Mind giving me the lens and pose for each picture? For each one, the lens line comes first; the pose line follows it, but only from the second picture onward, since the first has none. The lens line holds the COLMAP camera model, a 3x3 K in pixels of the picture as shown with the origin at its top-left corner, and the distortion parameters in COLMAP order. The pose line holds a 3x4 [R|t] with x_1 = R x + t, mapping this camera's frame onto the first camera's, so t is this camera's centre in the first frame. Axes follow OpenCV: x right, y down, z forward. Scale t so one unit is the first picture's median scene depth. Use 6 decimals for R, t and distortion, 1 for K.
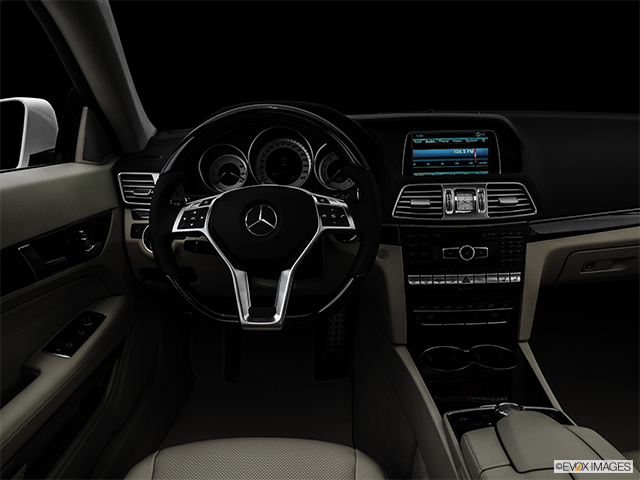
lens RADIAL K [[531.4, 0, 313.8], [0, 531.4, 235.0], [0, 0, 1]] dist [-0.093620, 0.037740]
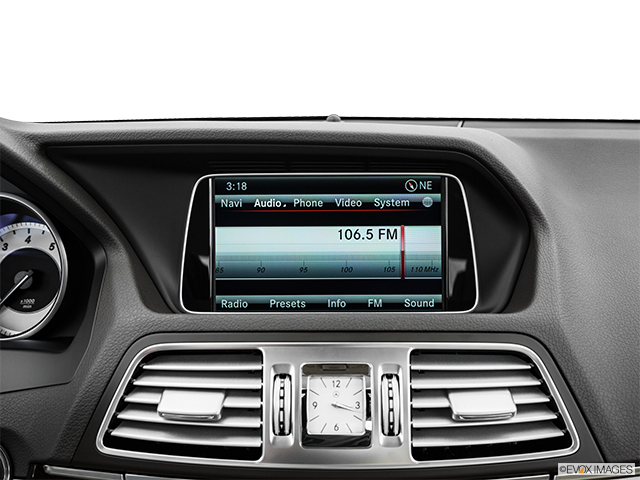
lens RADIAL K [[824.5, 0, 323.1], [0, 824.5, 242.8], [0, 0, 1]] dist [0.041792, 0.000000]
pose [[0.999432, 0.025726, 0.021782, 0.262829], [-0.023258, 0.994004, -0.106845, -0.103569], [-0.024400, 0.106277, 0.994037, 0.511964]]
